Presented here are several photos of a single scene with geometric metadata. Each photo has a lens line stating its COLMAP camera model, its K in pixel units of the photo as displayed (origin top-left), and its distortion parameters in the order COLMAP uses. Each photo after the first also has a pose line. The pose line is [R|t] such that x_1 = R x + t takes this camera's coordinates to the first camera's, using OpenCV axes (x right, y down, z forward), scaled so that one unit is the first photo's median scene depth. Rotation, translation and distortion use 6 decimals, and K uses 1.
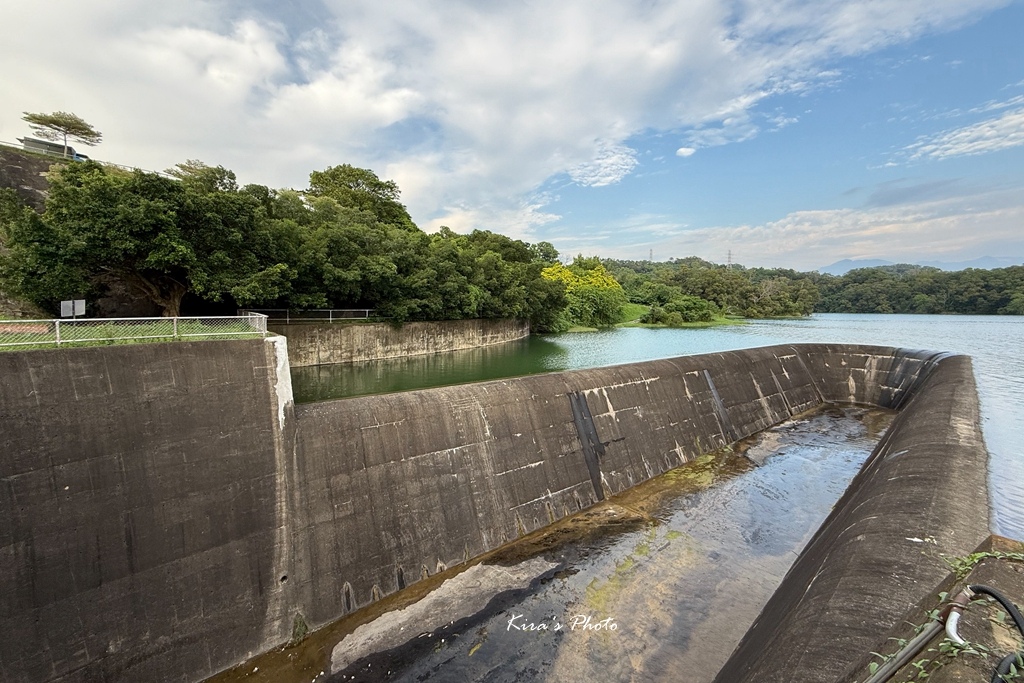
lens RADIAL K [[409.8, 0, 502.8], [0, 409.8, 323.2], [0, 0, 1]] dist [-0.000177, 0.000147]
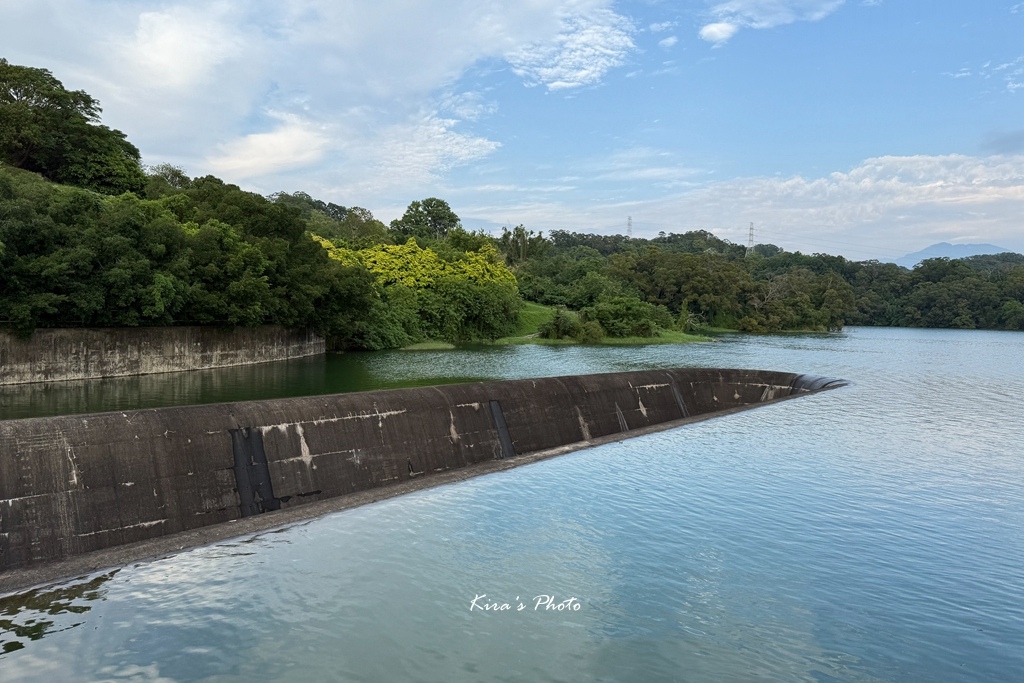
lens RADIAL K [[724.5, 0, 512.0], [0, 724.5, 341.5], [0, 0, 1]] dist [0.135838, -0.236978]
pose [[0.988936, 0.011635, 0.147886, 0.276507], [-0.012342, 0.999916, 0.003863, 0.003447], [-0.147828, -0.005646, 0.988997, -0.211658]]
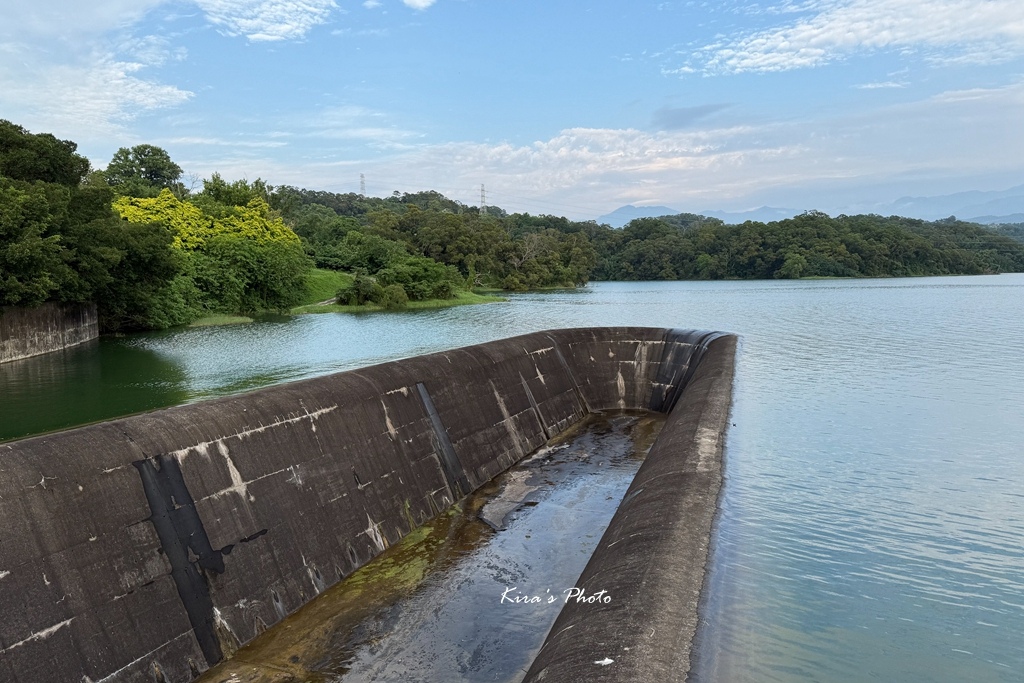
lens RADIAL K [[724.5, 0, 512.0], [0, 724.5, 341.5], [0, 0, 1]] dist [0.135838, -0.236978]
pose [[0.860009, -0.058376, 0.506929, 0.066435], [0.032725, 0.997699, 0.059372, -0.003332], [-0.509228, -0.034471, 0.859941, 0.026459]]
